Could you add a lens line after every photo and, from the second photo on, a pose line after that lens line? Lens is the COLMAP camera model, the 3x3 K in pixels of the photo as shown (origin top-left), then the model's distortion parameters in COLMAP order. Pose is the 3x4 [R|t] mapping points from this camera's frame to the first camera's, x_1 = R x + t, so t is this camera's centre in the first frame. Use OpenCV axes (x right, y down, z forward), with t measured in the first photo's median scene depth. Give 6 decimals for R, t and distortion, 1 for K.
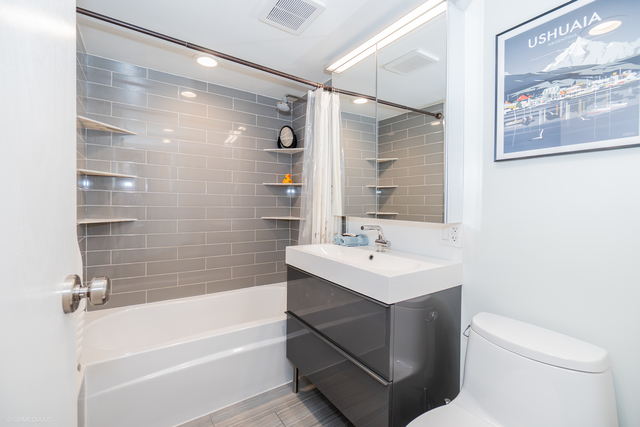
lens RADIAL K [[281.5, 0, 317.0], [0, 281.5, 208.0], [0, 0, 1]] dist [-0.003599, -0.000165]
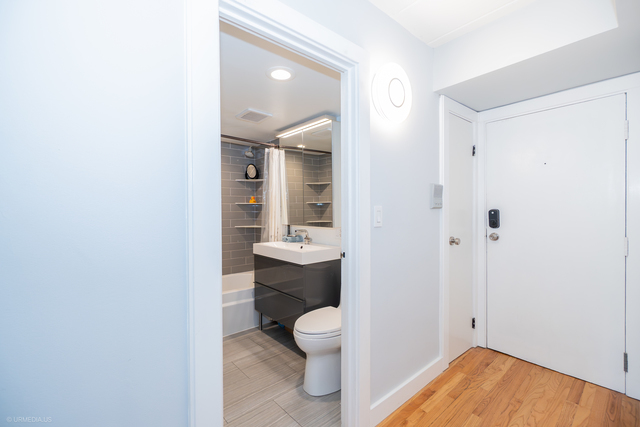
lens RADIAL K [[283.5, 0, 314.3], [0, 283.5, 215.1], [0, 0, 1]] dist [-0.001559, 0.000001]
pose [[0.992555, -0.018803, 0.120335, 0.046927], [0.018724, 0.999823, 0.001791, -0.026661], [-0.120347, 0.000475, 0.992732, -0.669937]]
